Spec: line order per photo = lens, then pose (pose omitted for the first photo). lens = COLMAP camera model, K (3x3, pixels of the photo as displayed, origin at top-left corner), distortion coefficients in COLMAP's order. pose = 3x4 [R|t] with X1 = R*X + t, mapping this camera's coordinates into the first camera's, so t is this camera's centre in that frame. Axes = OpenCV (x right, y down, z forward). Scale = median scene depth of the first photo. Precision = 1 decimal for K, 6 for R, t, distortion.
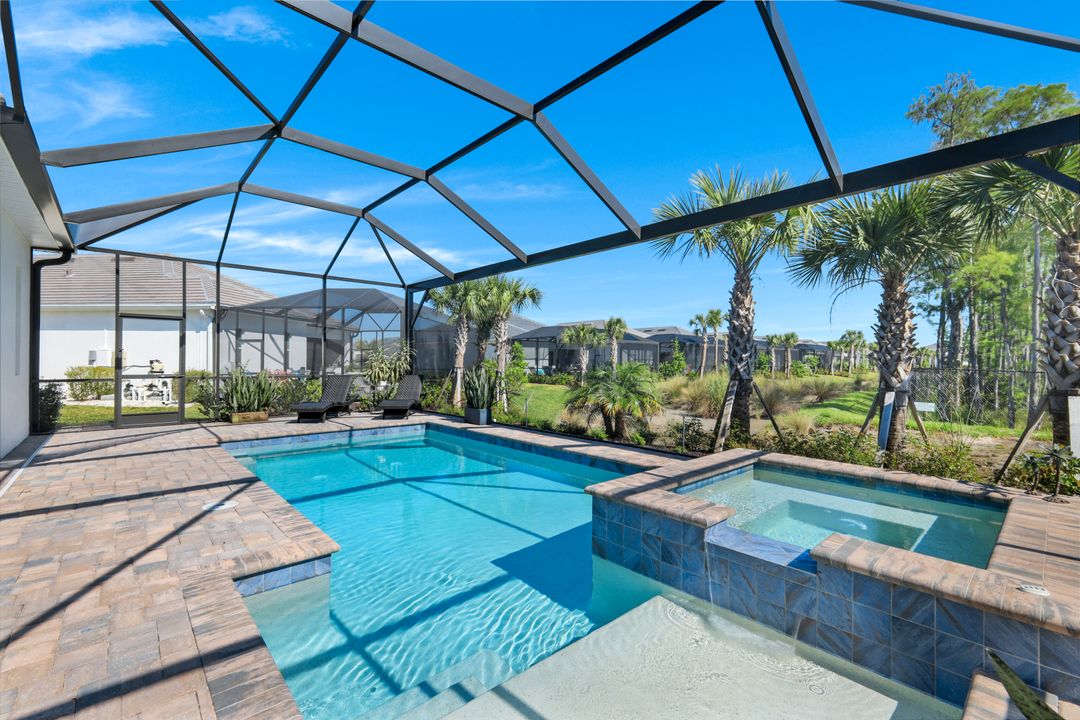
lens RADIAL K [[471.6, 0, 530.6], [0, 471.6, 360.4], [0, 0, 1]] dist [0.001663, 0.000177]
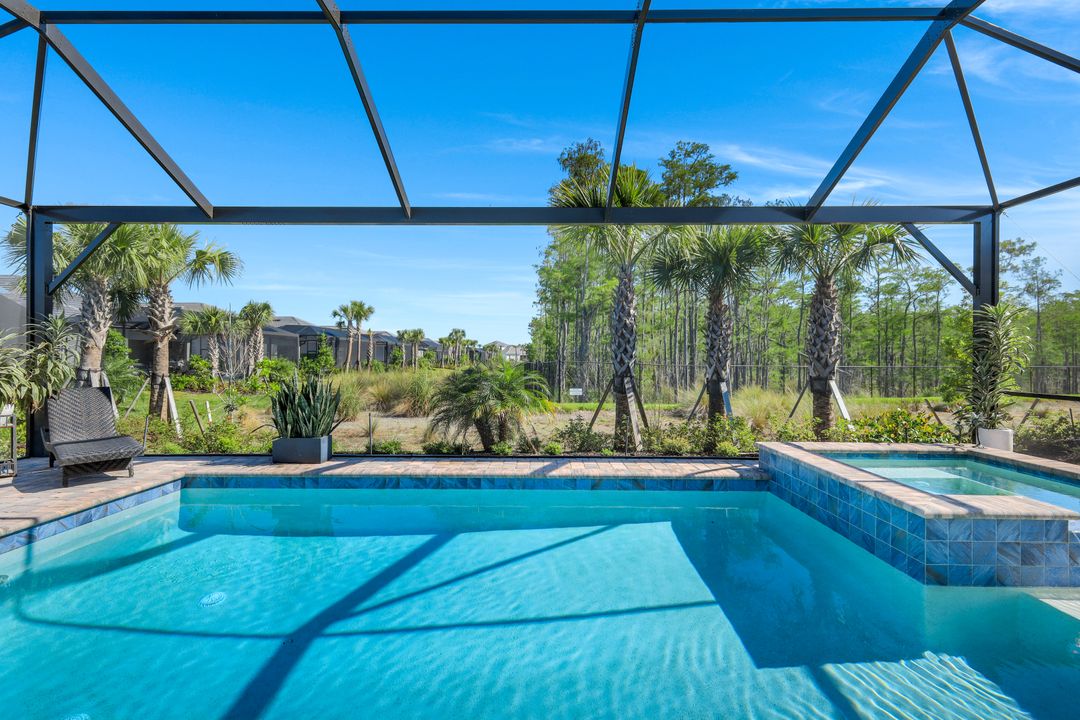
lens RADIAL K [[481.4, 0, 545.3], [0, 481.4, 359.0], [0, 0, 1]] dist [0.004037, 0.000280]
pose [[0.668492, -0.007105, 0.743686, -0.373741], [0.000661, 0.999960, 0.008959, -0.005302], [-0.743719, -0.005498, 0.668469, 0.350399]]
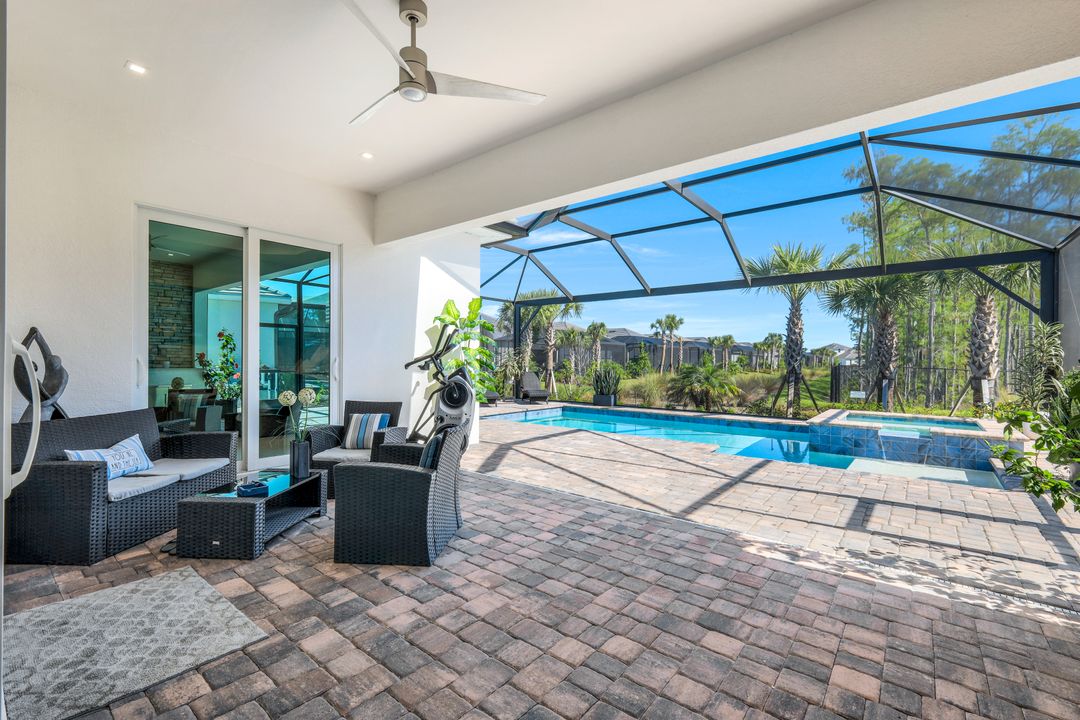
lens RADIAL K [[471.6, 0, 530.6], [0, 471.6, 360.4], [0, 0, 1]] dist [0.001663, 0.000177]
pose [[0.988781, -0.001003, 0.149372, -0.547759], [0.000581, 0.999996, 0.002875, -0.005459], [-0.149375, -0.002756, 0.988777, -0.357192]]
